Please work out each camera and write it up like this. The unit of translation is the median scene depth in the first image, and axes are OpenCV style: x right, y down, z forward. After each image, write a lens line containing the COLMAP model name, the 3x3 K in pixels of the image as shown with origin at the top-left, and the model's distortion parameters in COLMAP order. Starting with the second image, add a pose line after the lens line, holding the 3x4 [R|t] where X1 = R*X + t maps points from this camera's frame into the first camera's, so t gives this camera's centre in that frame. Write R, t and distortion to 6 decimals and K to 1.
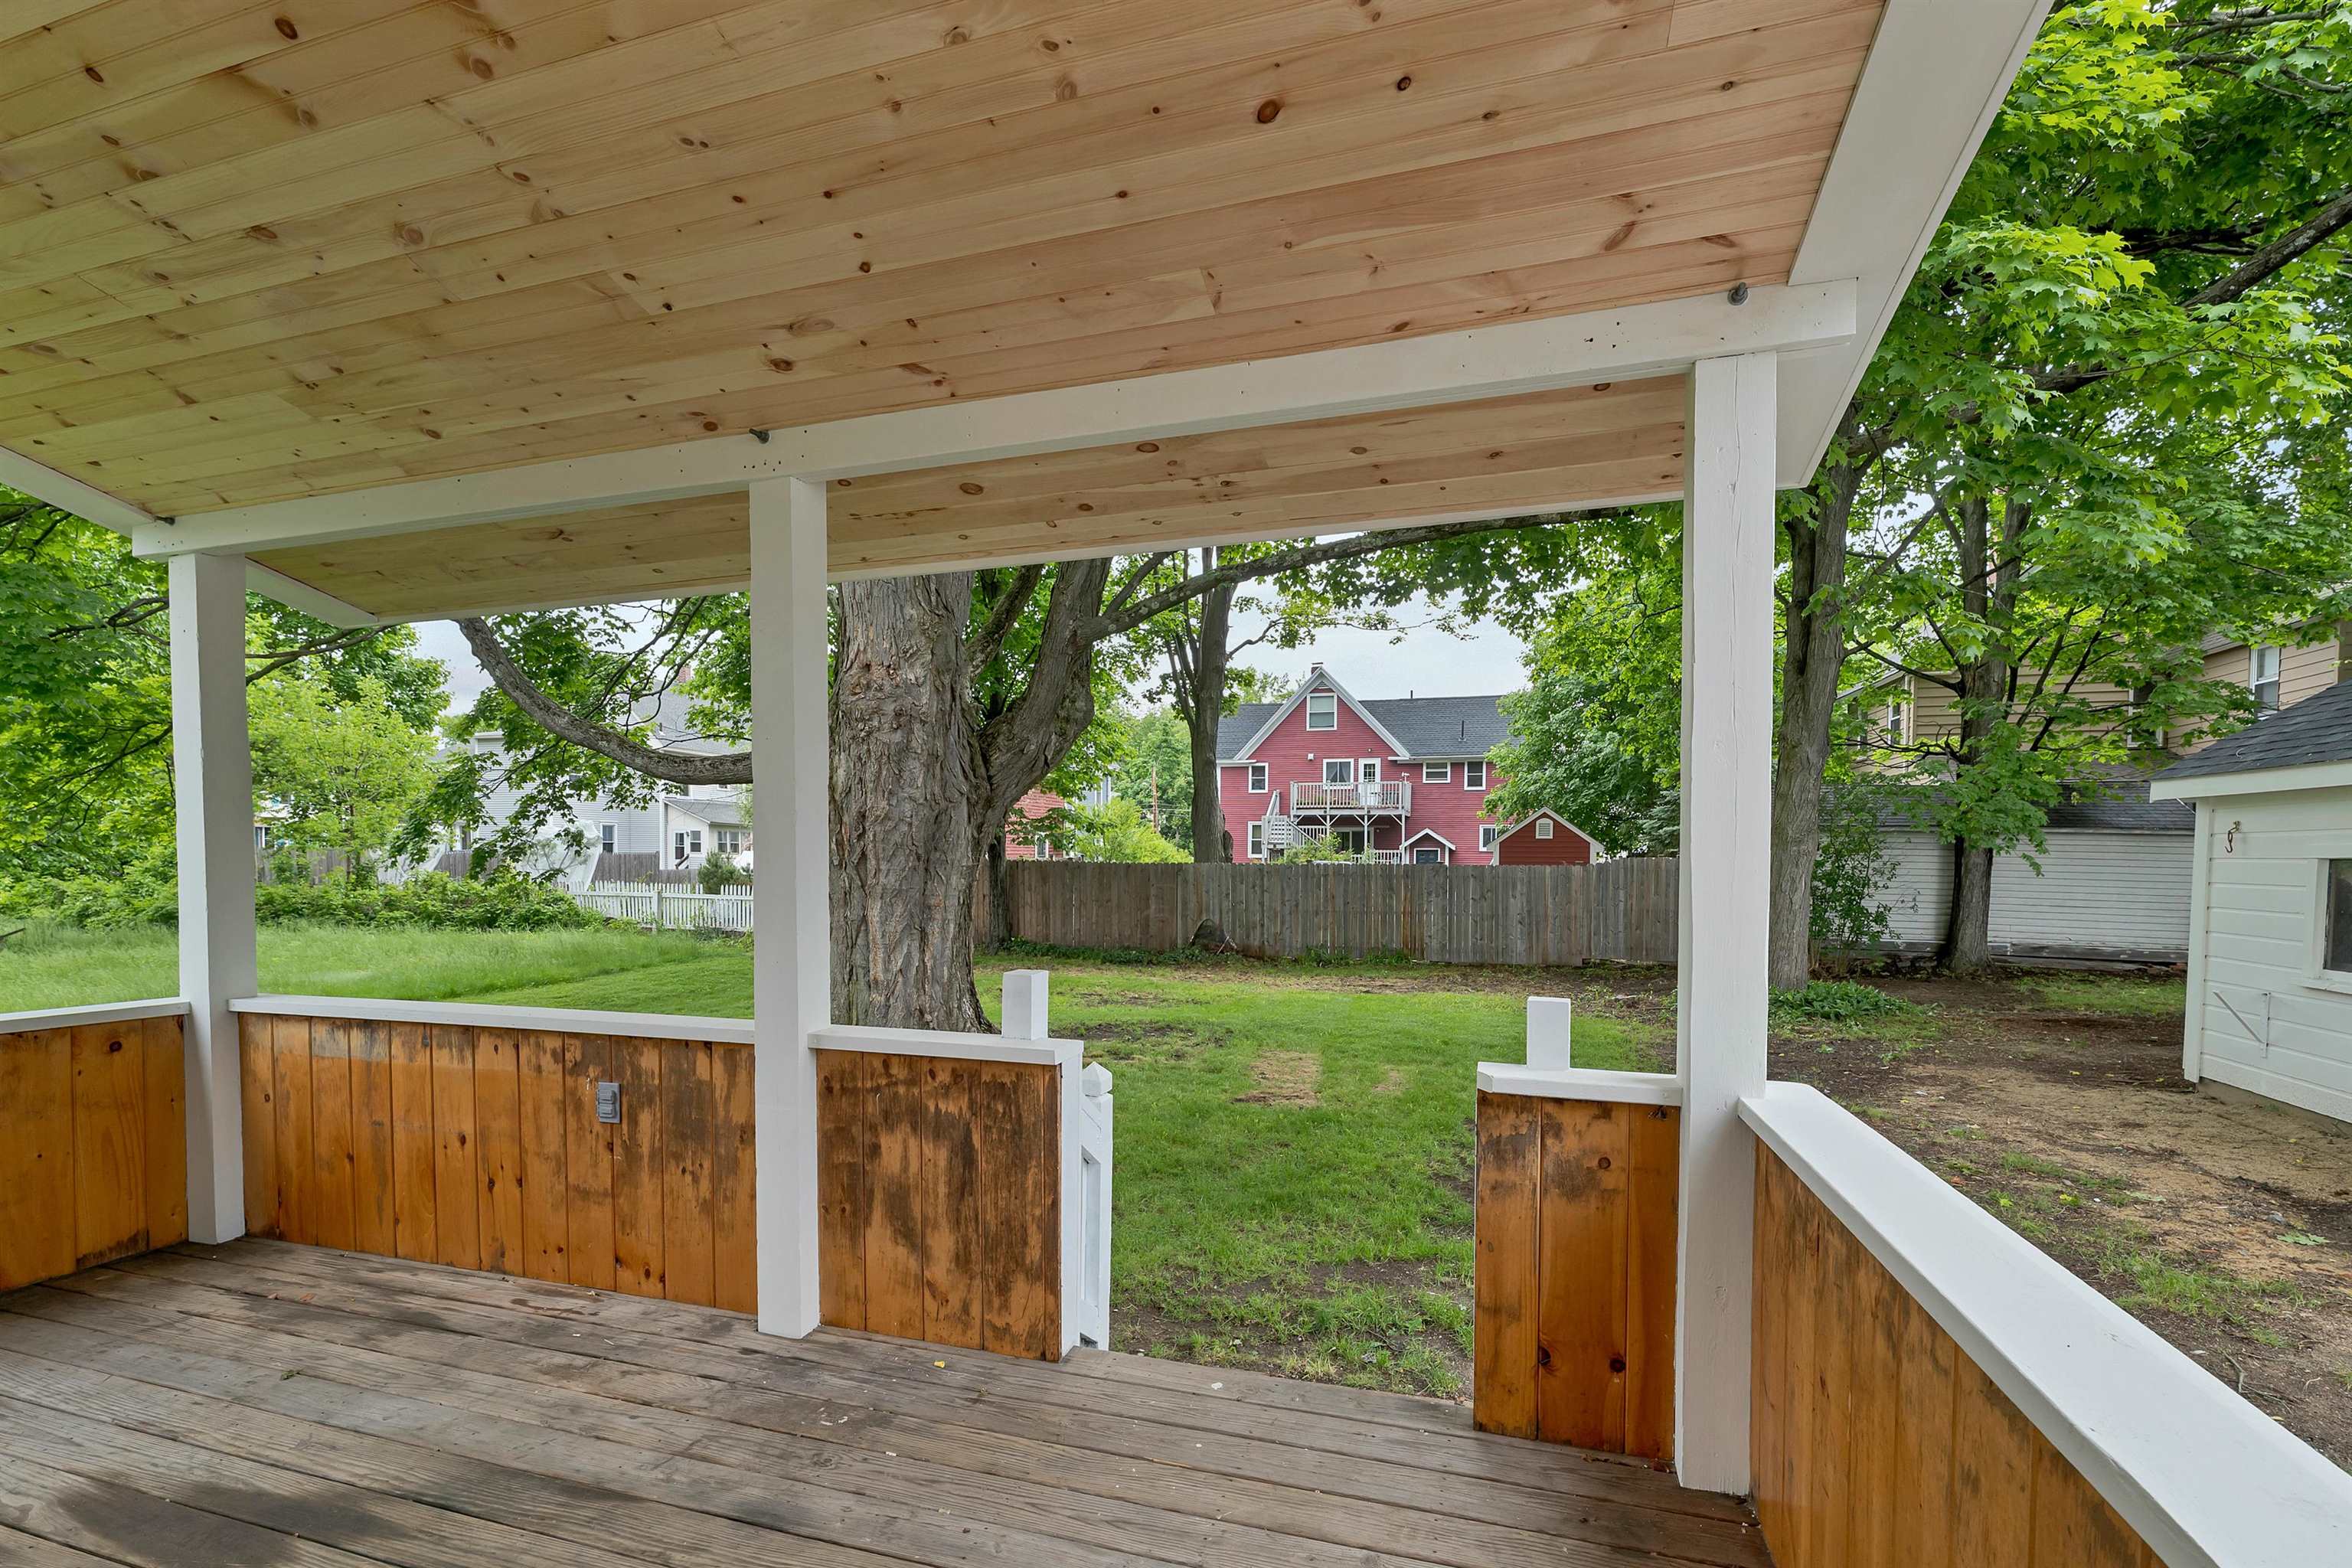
lens RADIAL K [[1066.2, 0, 1165.7], [0, 1066.2, 896.8], [0, 0, 1]] dist [-0.000097, 0.000198]
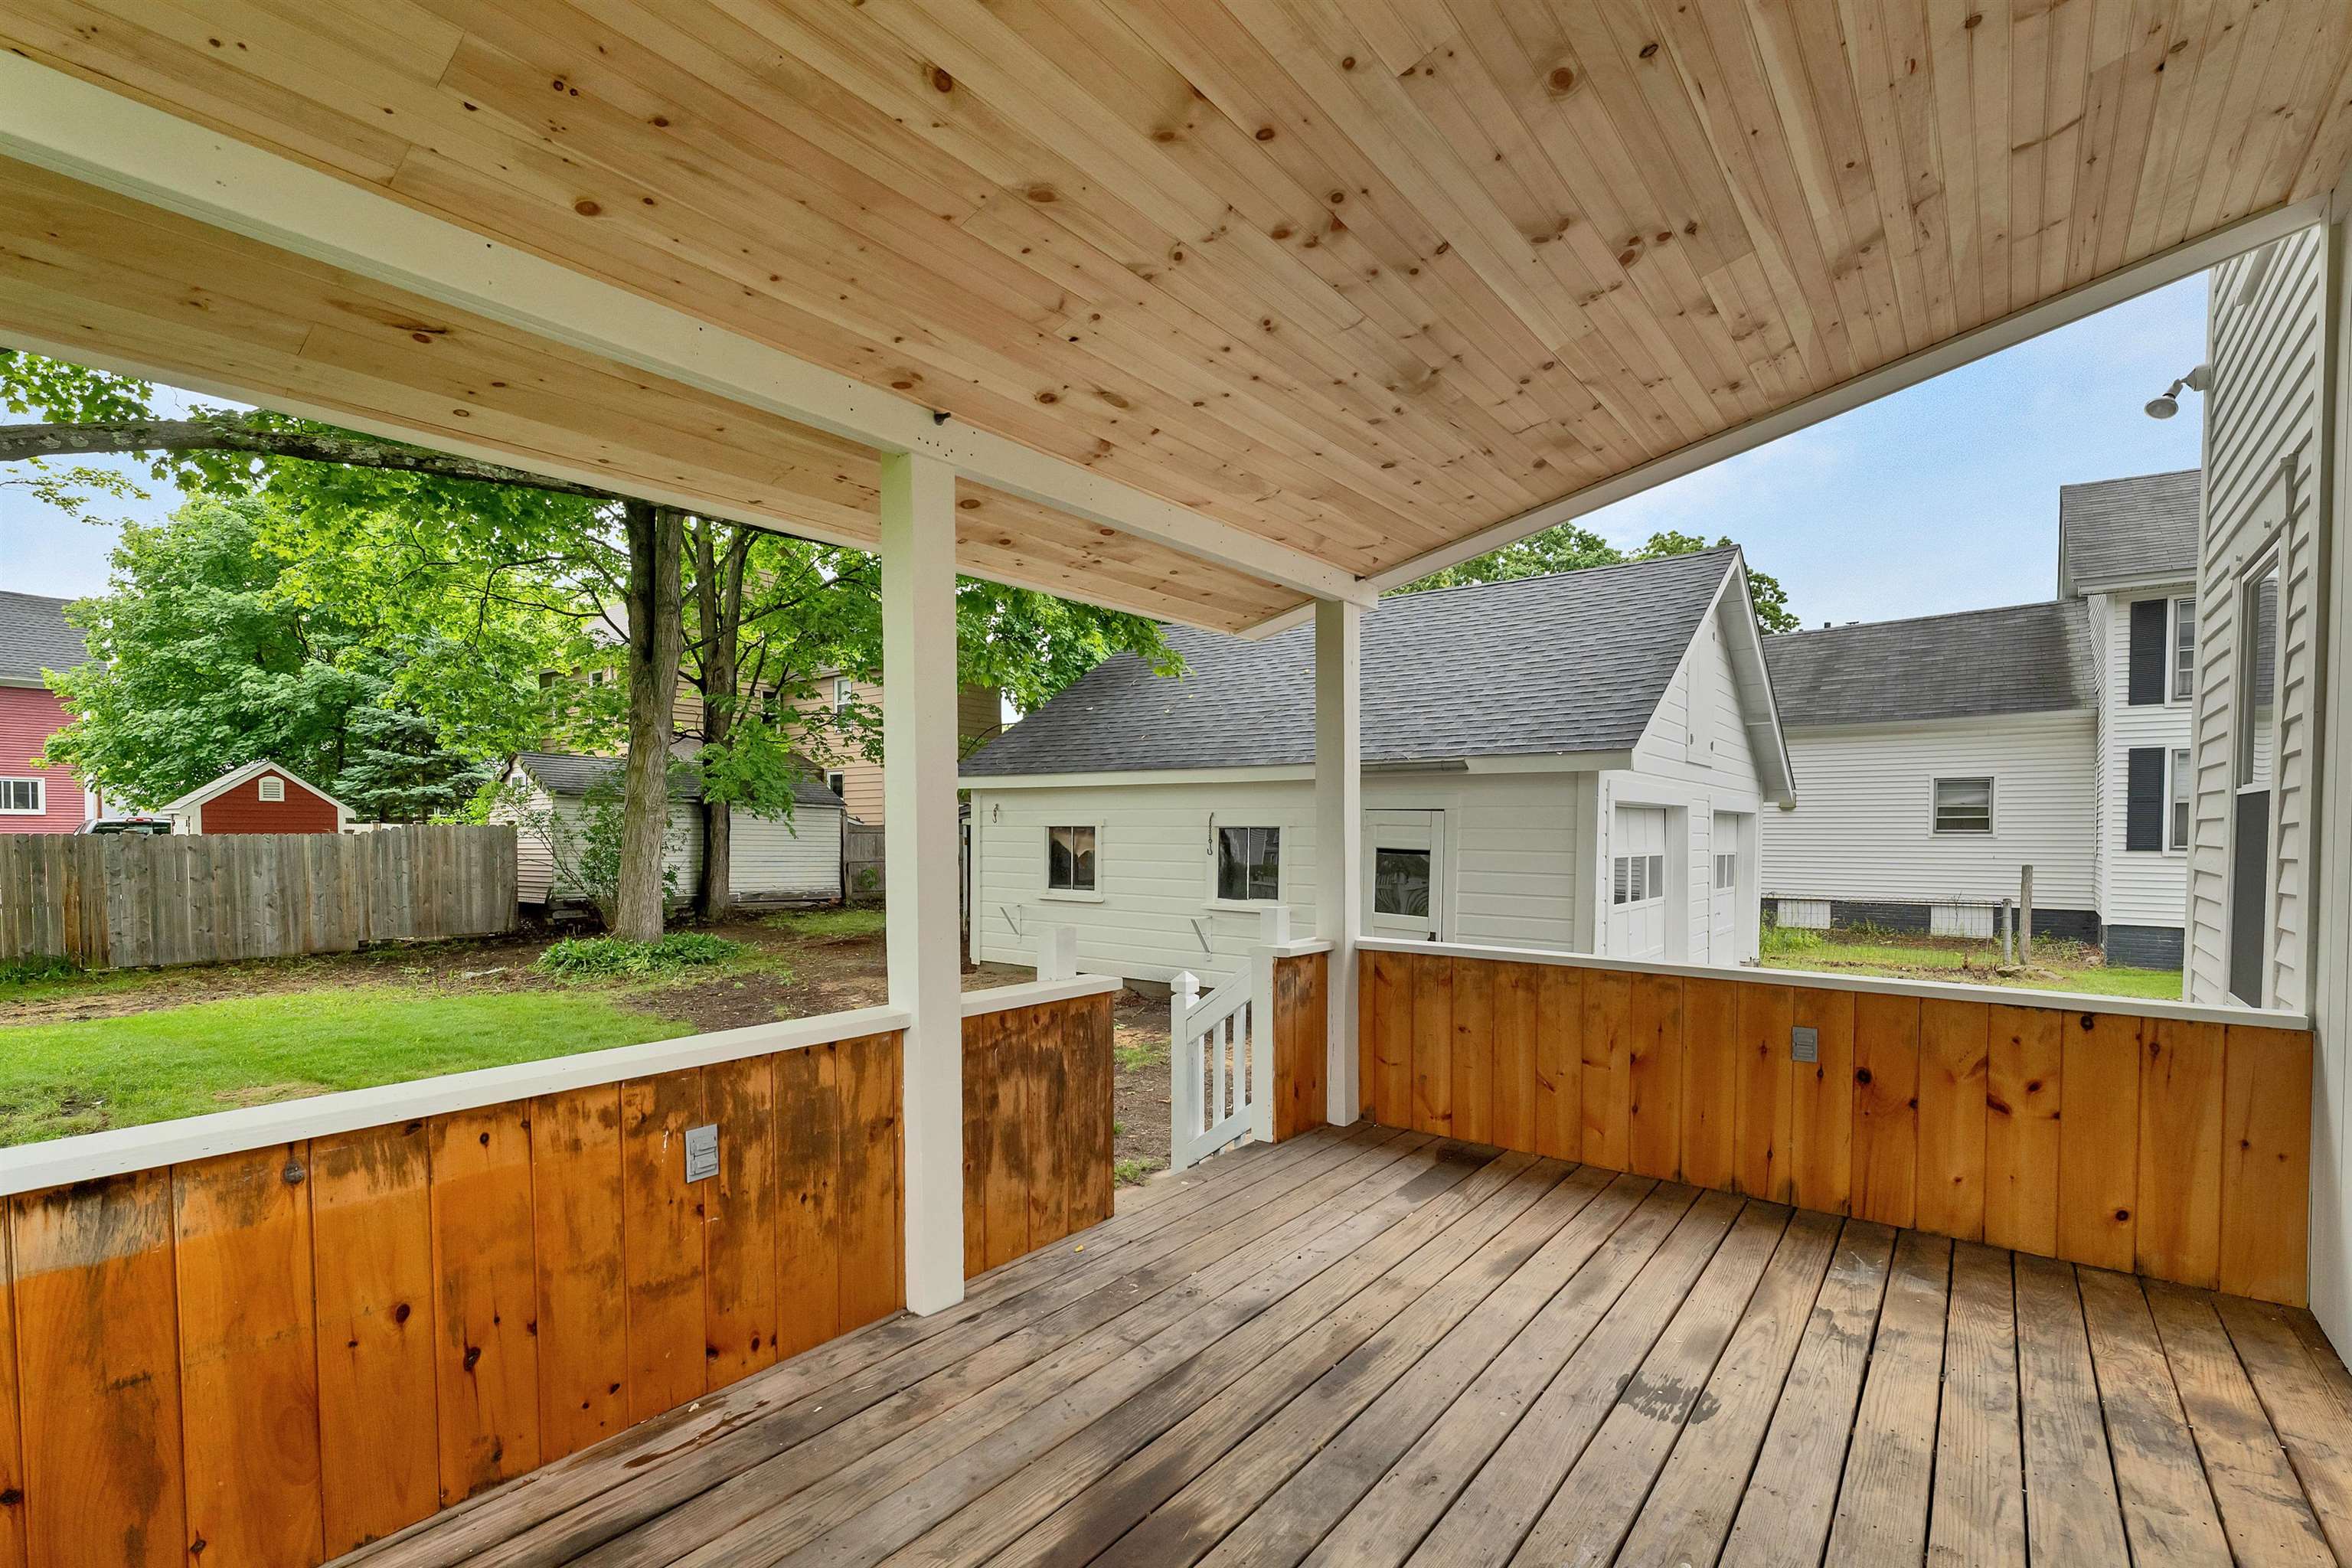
lens RADIAL K [[1066.2, 0, 1192.8], [0, 1066.2, 864.3], [0, 0, 1]] dist [-0.000097, 0.000198]
pose [[0.329643, -0.036139, 0.943414, -1.090586], [0.033657, 0.999082, 0.026511, -0.024813], [-0.943506, 0.023014, 0.330556, 0.387523]]
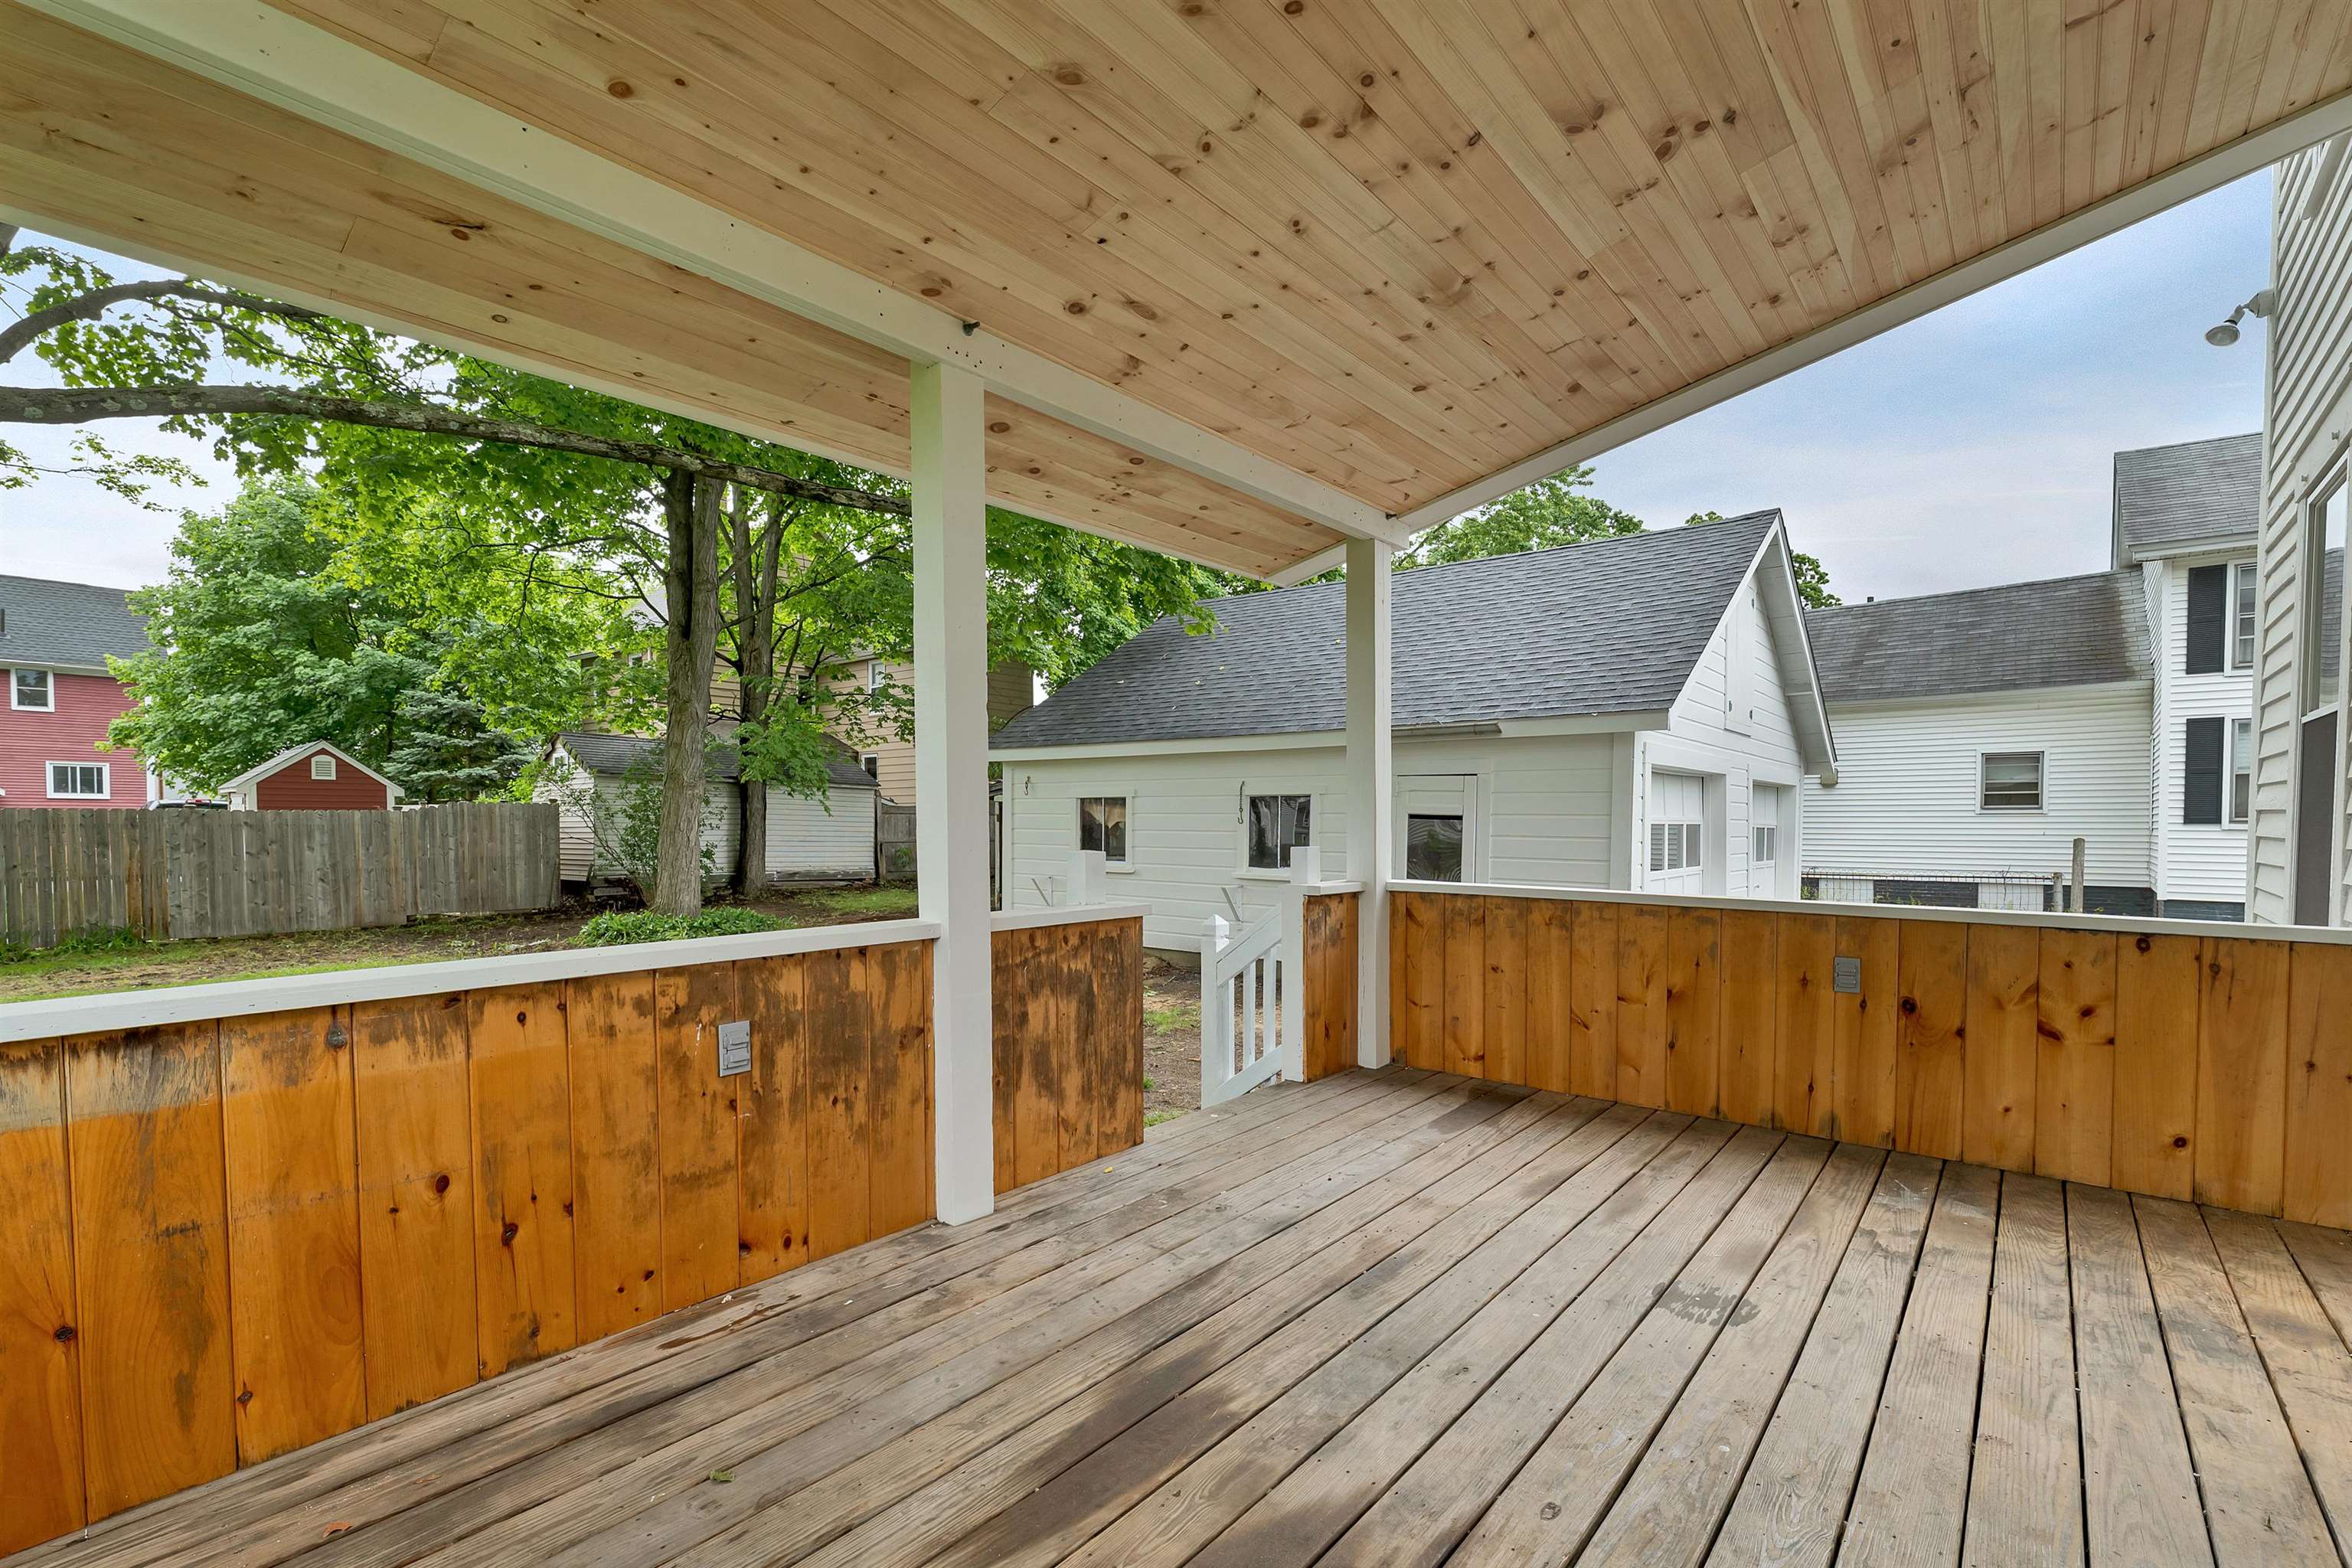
lens RADIAL K [[1066.2, 0, 1193.2], [0, 1066.2, 856.3], [0, 0, 1]] dist [-0.000097, 0.000198]
pose [[0.356955, -0.037616, 0.933364, -1.088544], [0.034942, 0.999027, 0.026899, 0.041632], [-0.933468, 0.023012, 0.357922, 0.388547]]
